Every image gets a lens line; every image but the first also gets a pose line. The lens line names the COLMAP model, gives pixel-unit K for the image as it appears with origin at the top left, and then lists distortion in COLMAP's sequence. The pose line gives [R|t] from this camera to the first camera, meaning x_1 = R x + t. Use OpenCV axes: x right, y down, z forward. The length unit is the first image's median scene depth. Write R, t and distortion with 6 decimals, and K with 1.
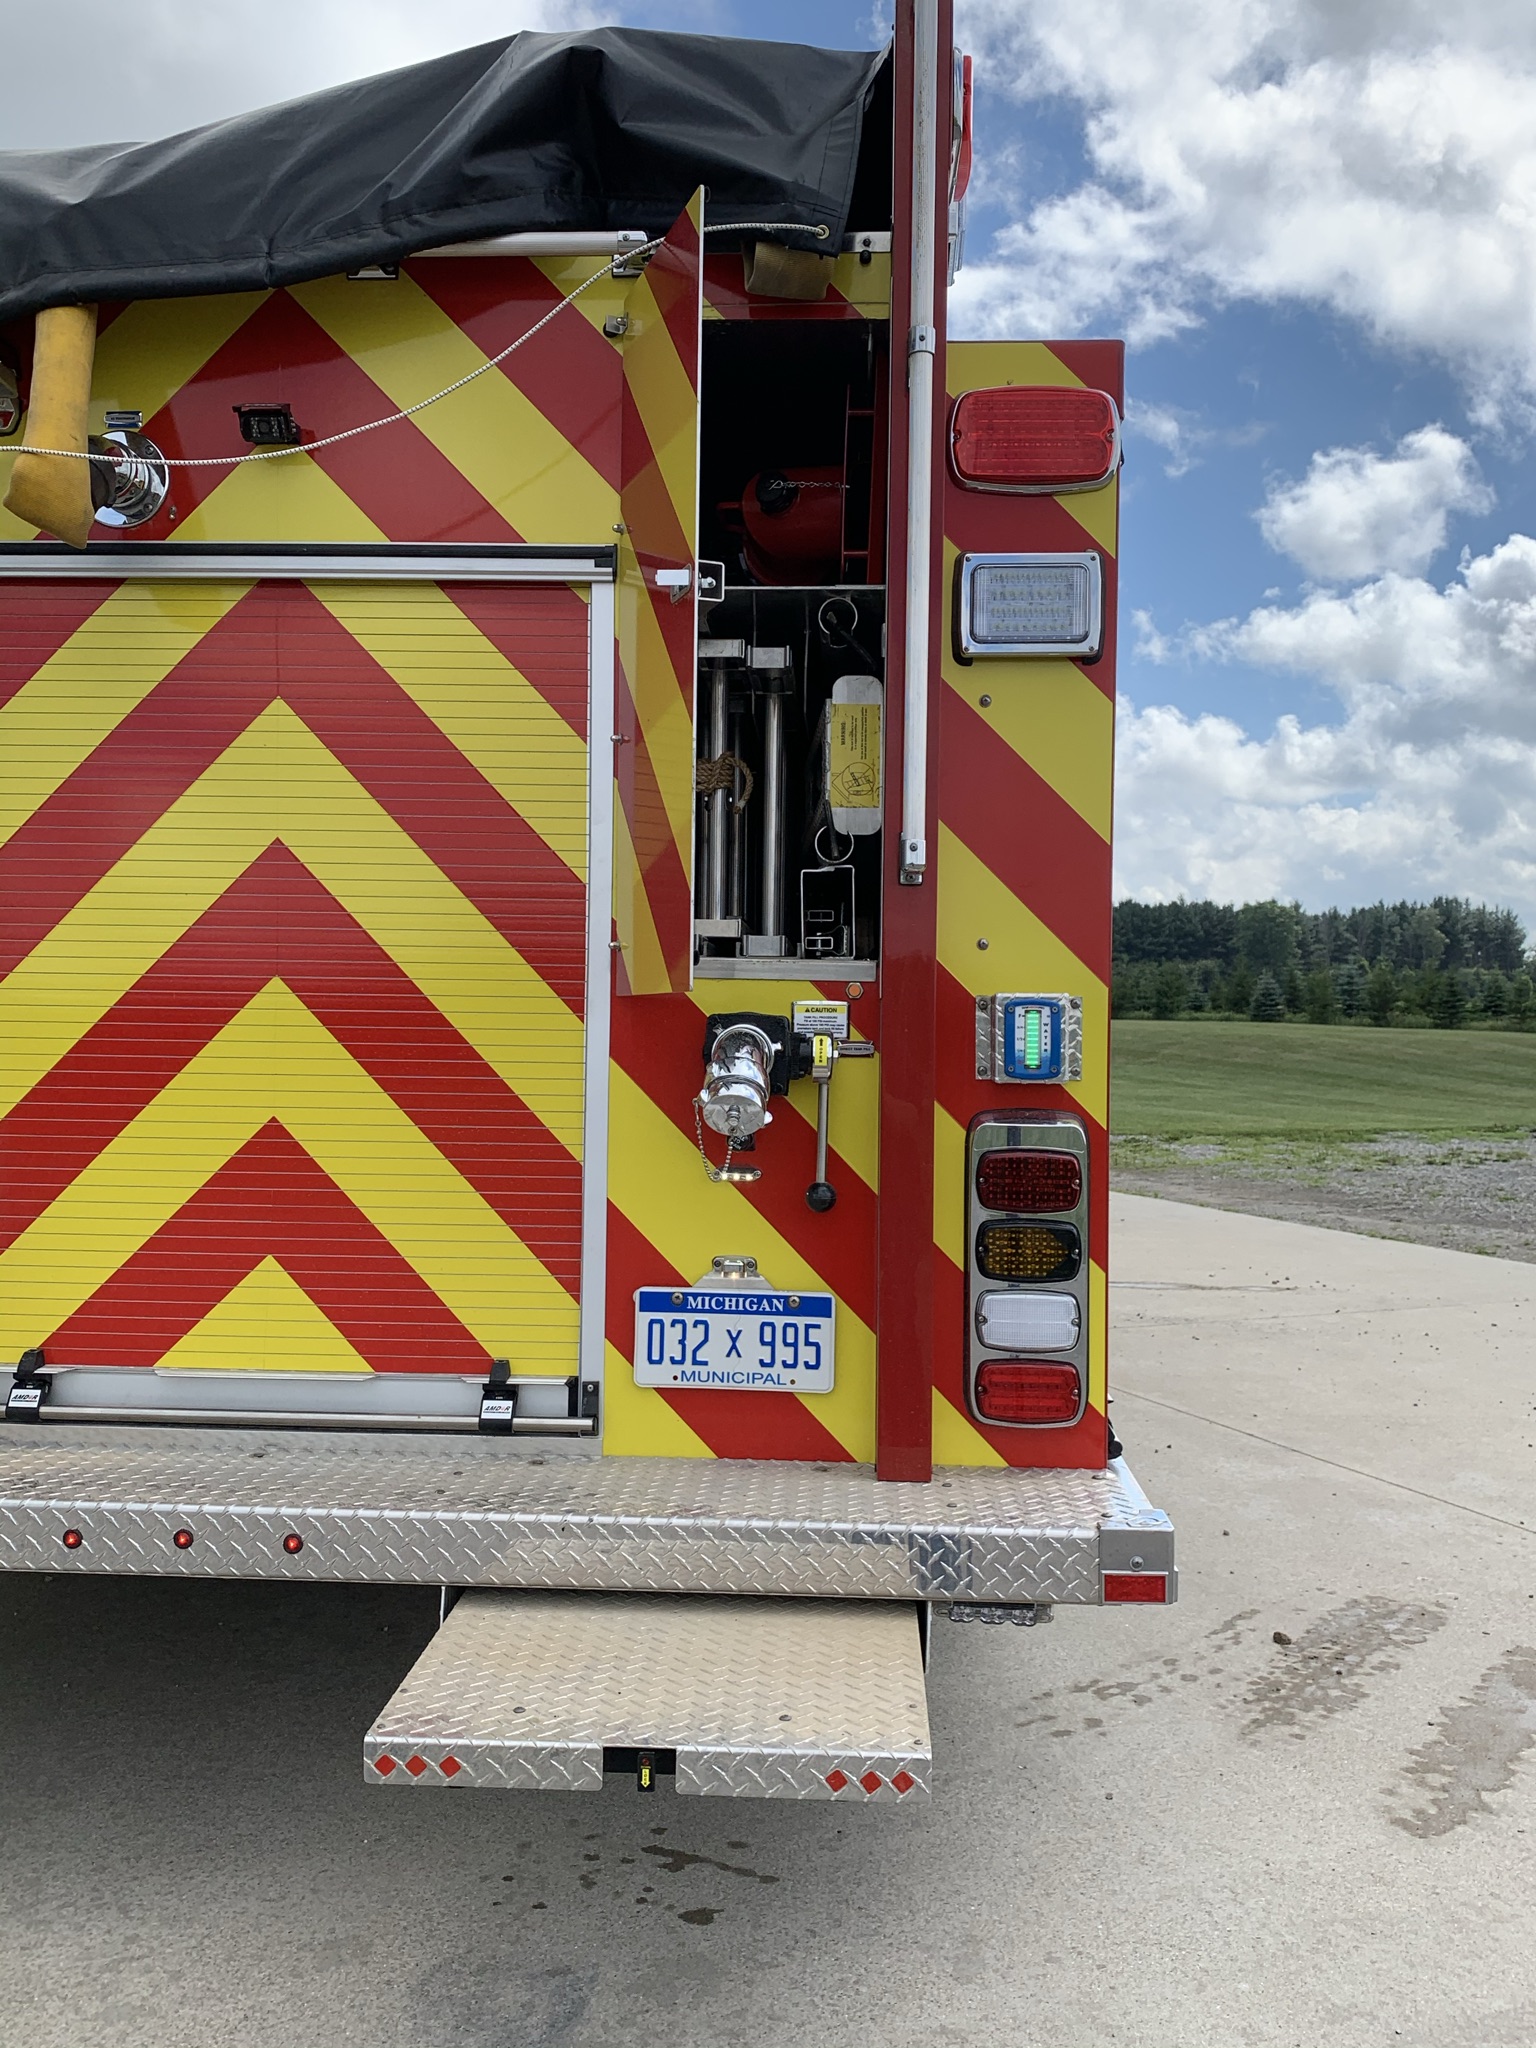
lens RADIAL K [[1726.2, 0, 772.8], [0, 1726.2, 1029.0], [0, 0, 1]] dist [0.057048, -0.082586]
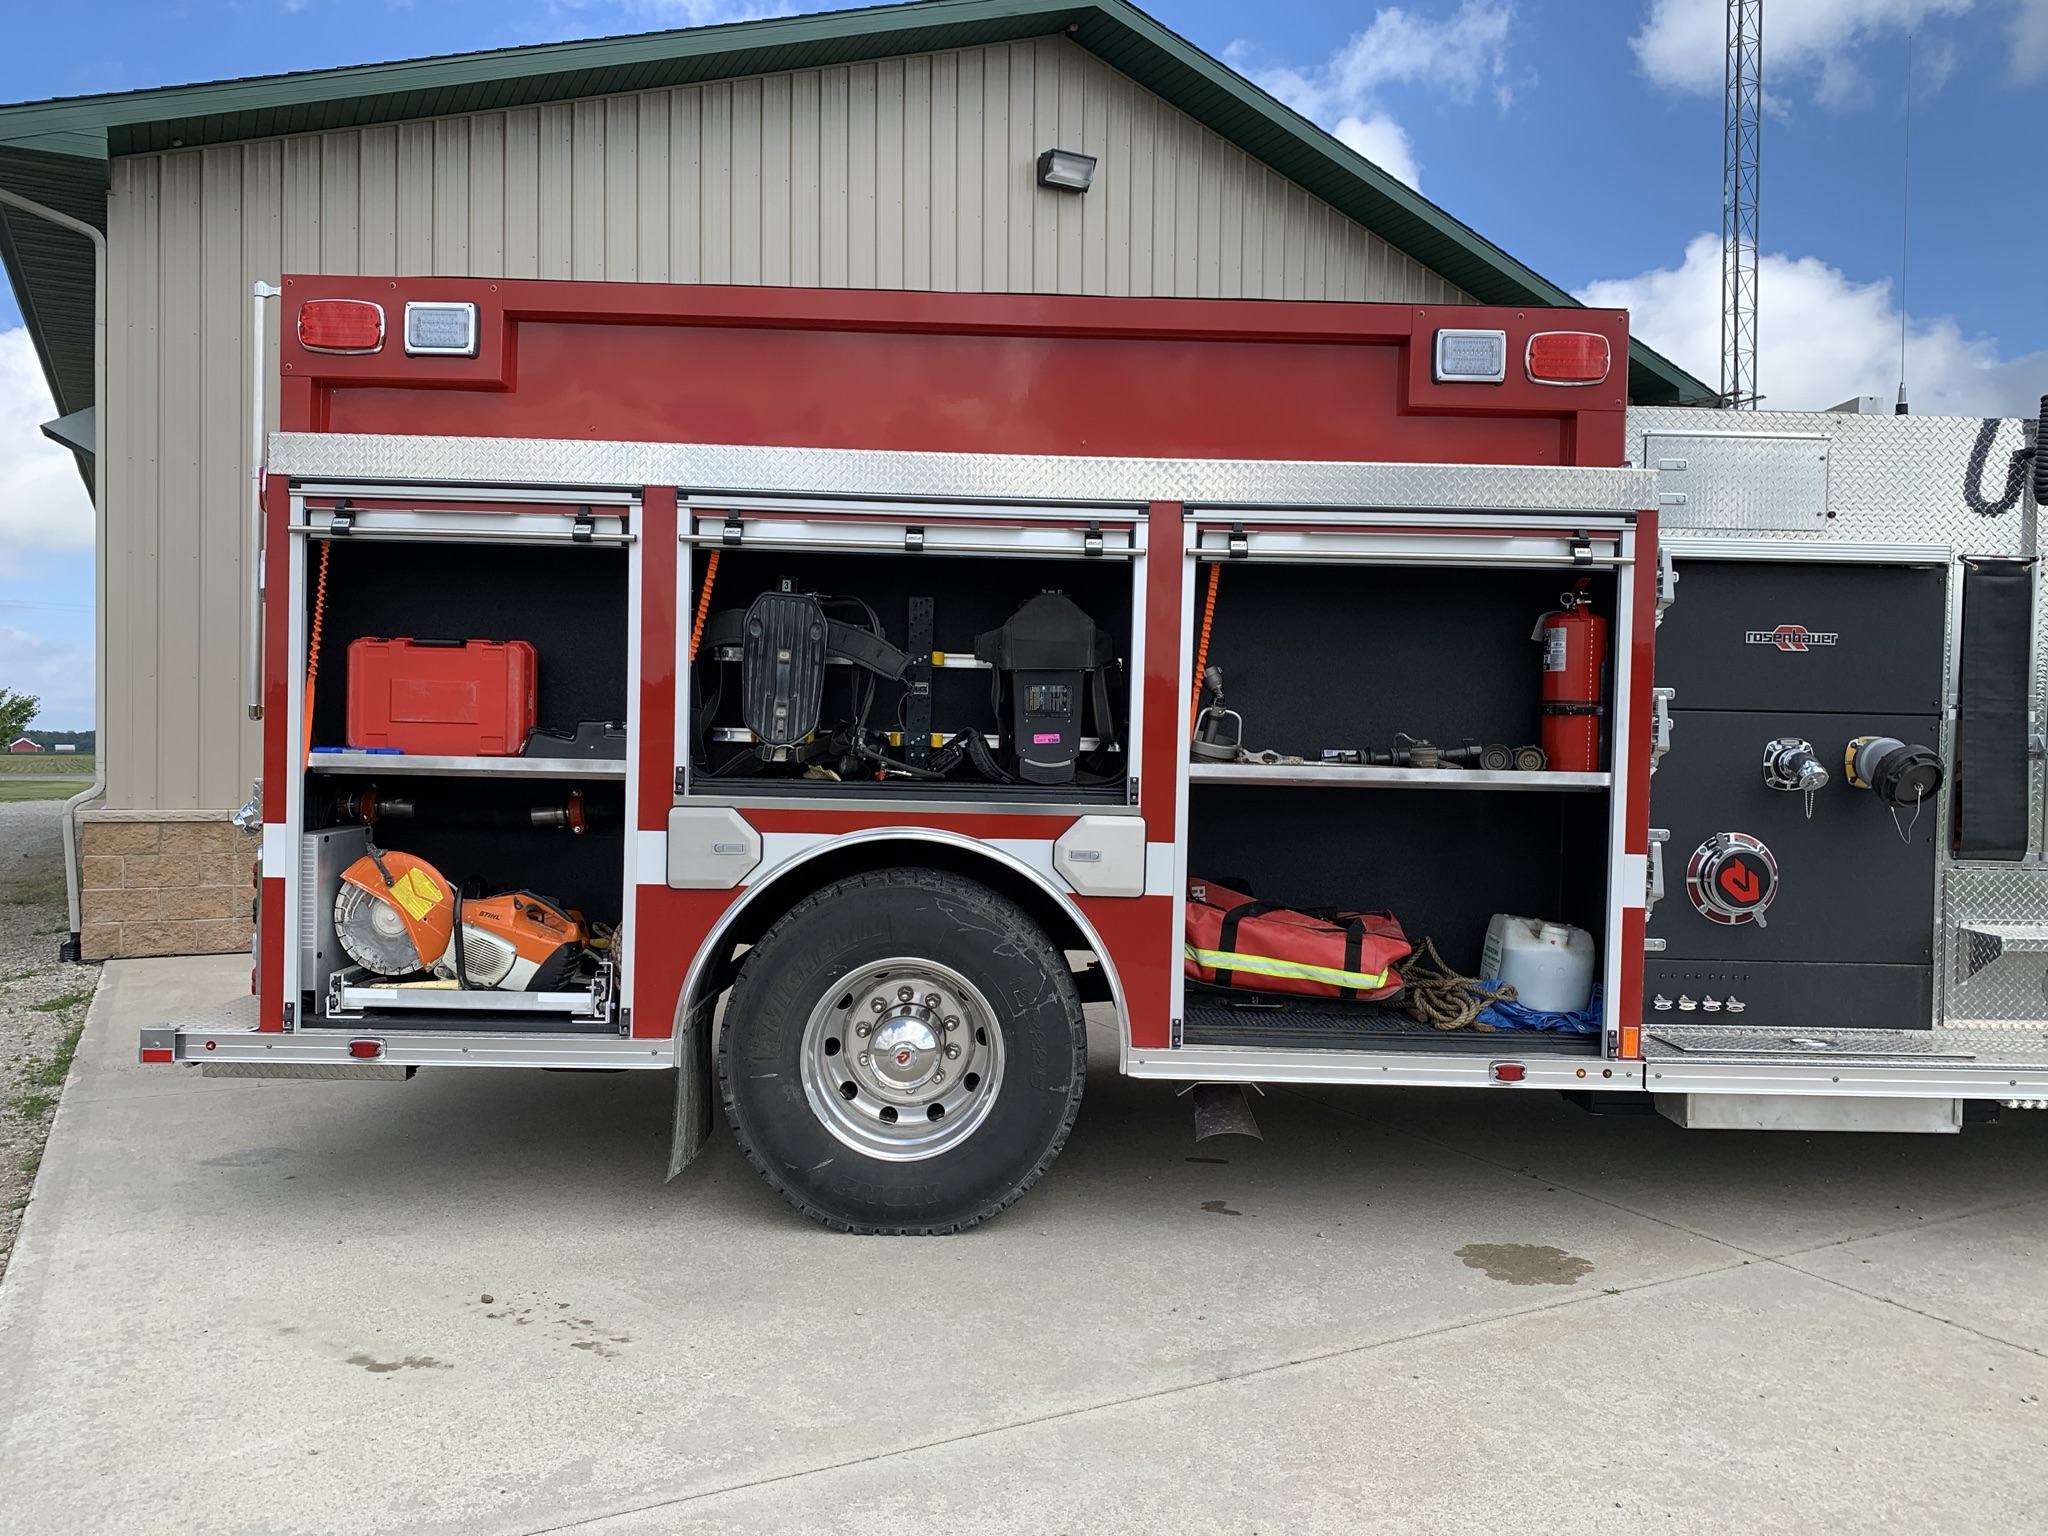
lens RADIAL K [[1561.5, 0, 1019.8], [0, 1561.5, 771.5], [0, 0, 1]] dist [0.017767, -0.020495]
pose [[0.073088, 0.014038, -0.997227, 1.942108], [-0.024440, 0.999626, 0.012281, -0.069430], [0.997026, 0.023475, 0.073404, 1.680859]]
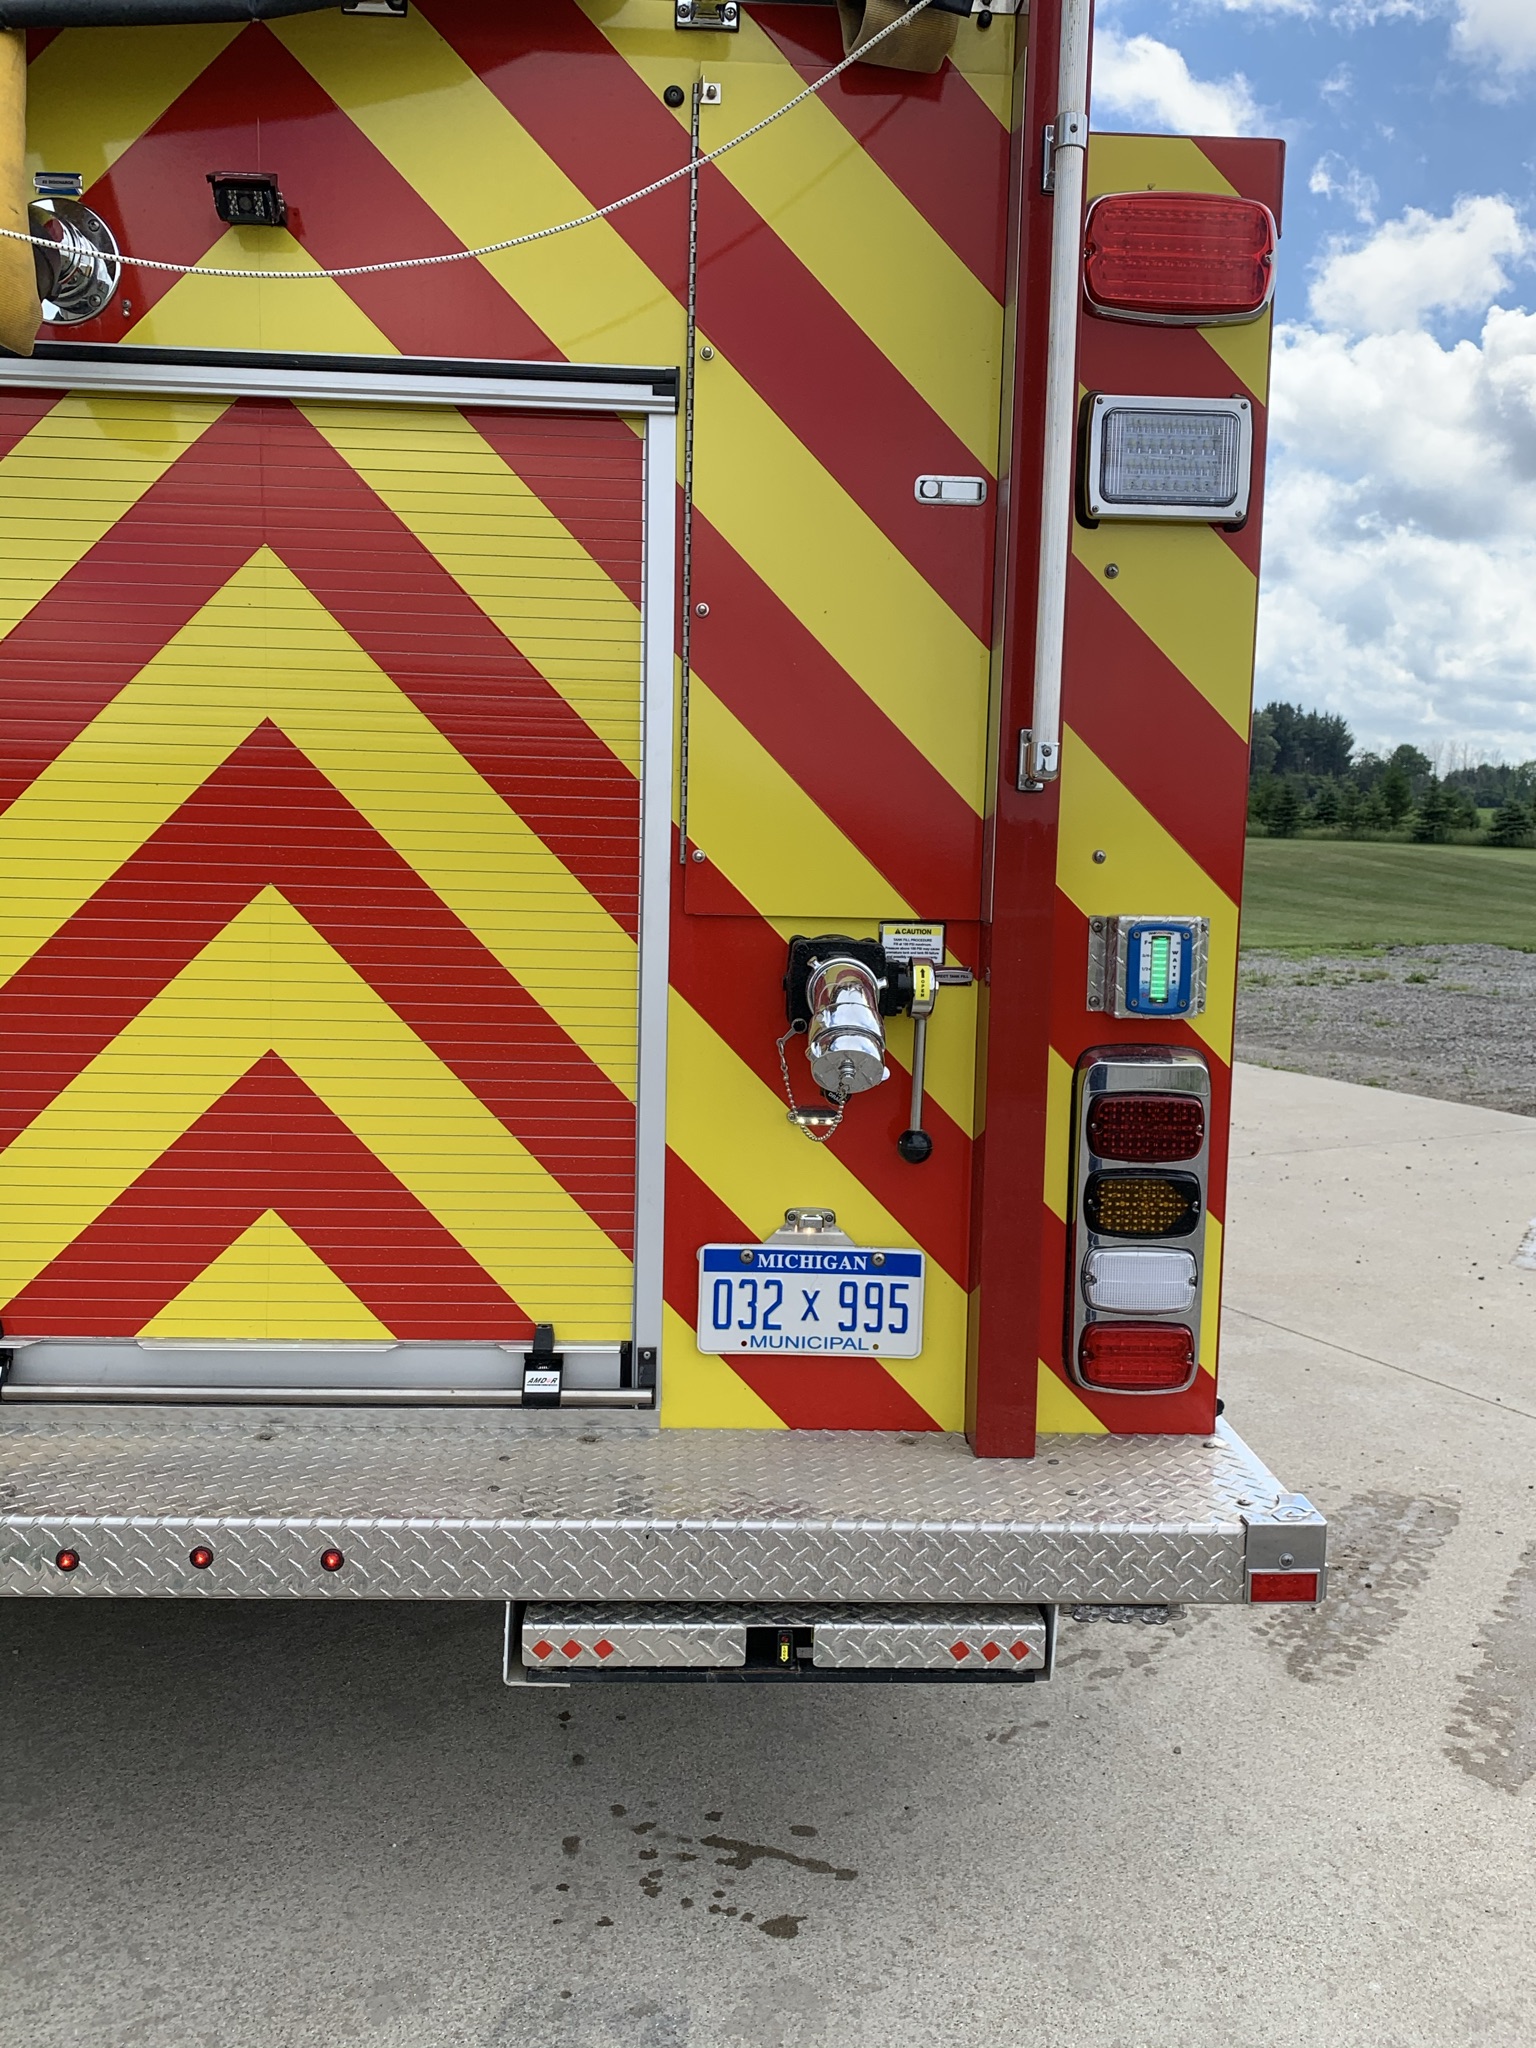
lens RADIAL K [[1726.2, 0, 774.1], [0, 1726.2, 1021.2], [0, 0, 1]] dist [0.057048, -0.082586]
pose [[0.995669, -0.000183, 0.092966, -0.122910], [-0.010205, 0.993740, 0.111253, -0.061733], [-0.092404, -0.111720, 0.989434, 0.137314]]
